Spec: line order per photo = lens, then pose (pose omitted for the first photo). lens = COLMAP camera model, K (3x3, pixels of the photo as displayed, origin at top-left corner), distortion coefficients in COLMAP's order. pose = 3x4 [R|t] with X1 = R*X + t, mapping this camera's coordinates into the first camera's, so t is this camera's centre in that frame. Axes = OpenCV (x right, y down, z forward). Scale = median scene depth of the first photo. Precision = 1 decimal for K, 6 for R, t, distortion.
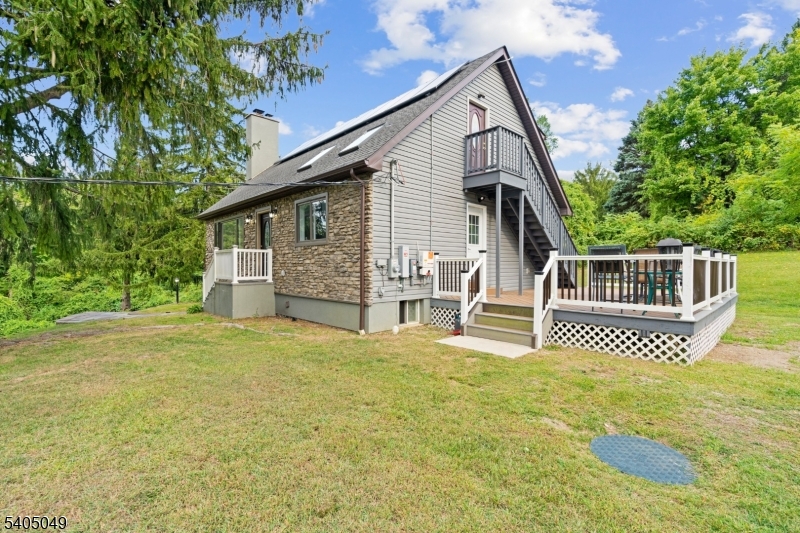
lens RADIAL K [[369.4, 0, 398.1], [0, 369.4, 268.6], [0, 0, 1]] dist [-0.004347, 0.000117]
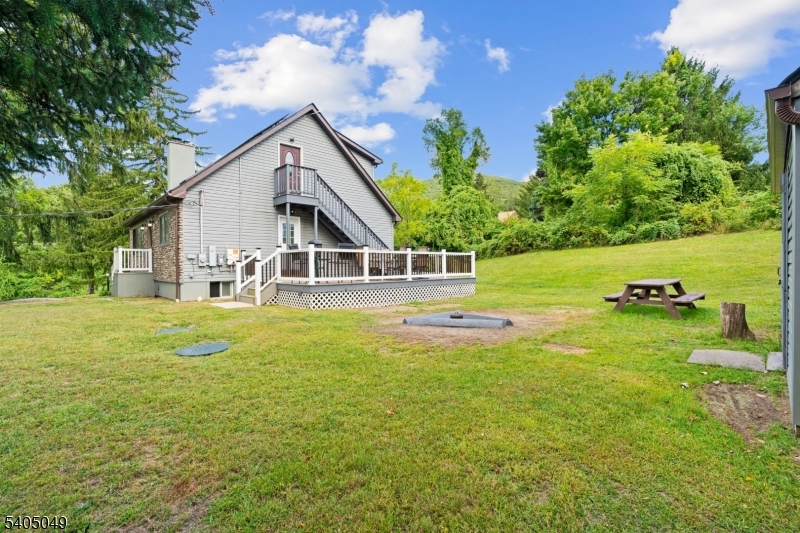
lens RADIAL K [[369.4, 0, 398.1], [0, 369.4, 268.6], [0, 0, 1]] dist [-0.004347, 0.000117]
pose [[0.999958, -0.008560, 0.003393, 0.660559], [0.008563, 0.999963, -0.000759, 0.035443], [-0.003387, 0.000788, 0.999994, -0.447142]]
